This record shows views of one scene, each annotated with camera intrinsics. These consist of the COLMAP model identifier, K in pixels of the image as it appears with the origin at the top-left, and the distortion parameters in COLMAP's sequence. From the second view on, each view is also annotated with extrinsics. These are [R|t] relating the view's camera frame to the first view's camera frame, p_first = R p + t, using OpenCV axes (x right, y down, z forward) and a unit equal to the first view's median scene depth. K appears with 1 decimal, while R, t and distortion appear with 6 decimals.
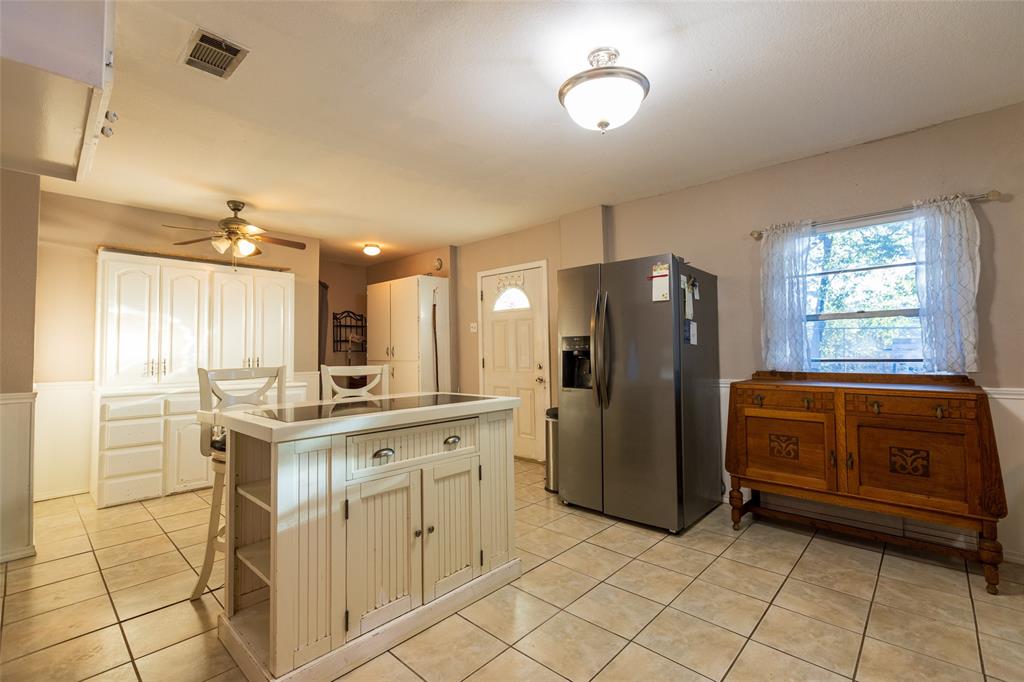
lens RADIAL K [[458.6, 0, 514.3], [0, 458.6, 340.2], [0, 0, 1]] dist [-0.001555, 0.000193]
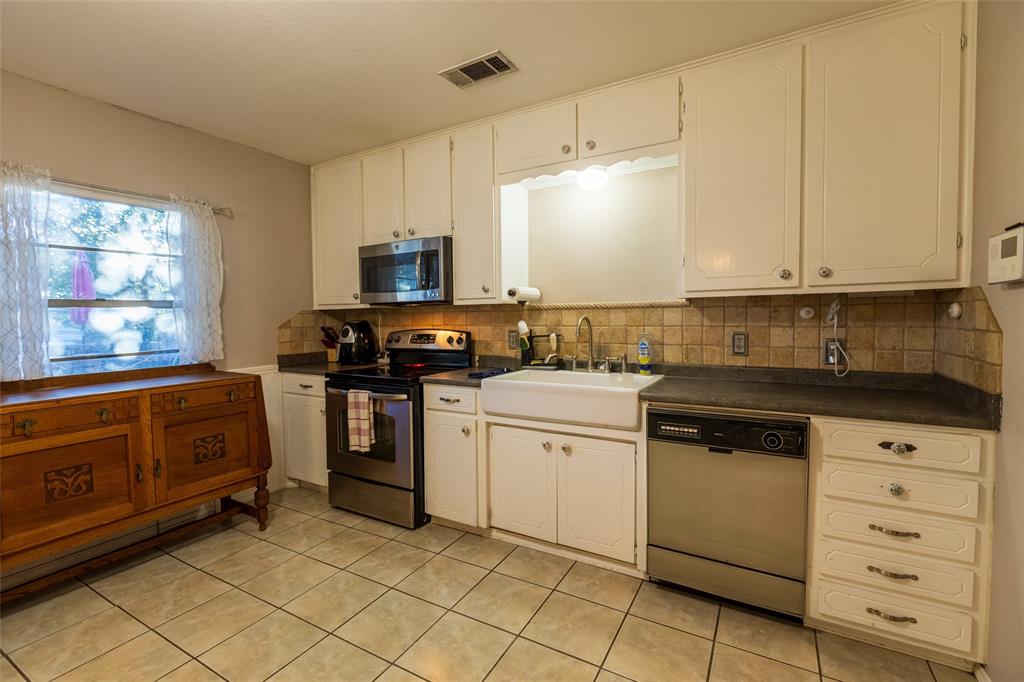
lens RADIAL K [[458.6, 0, 514.7], [0, 458.6, 336.0], [0, 0, 1]] dist [-0.001555, 0.000193]
pose [[-0.221553, -0.033981, 0.974556, -0.292056], [-0.002965, 0.999412, 0.034174, -0.029953], [-0.975144, 0.004681, -0.221523, 0.507511]]
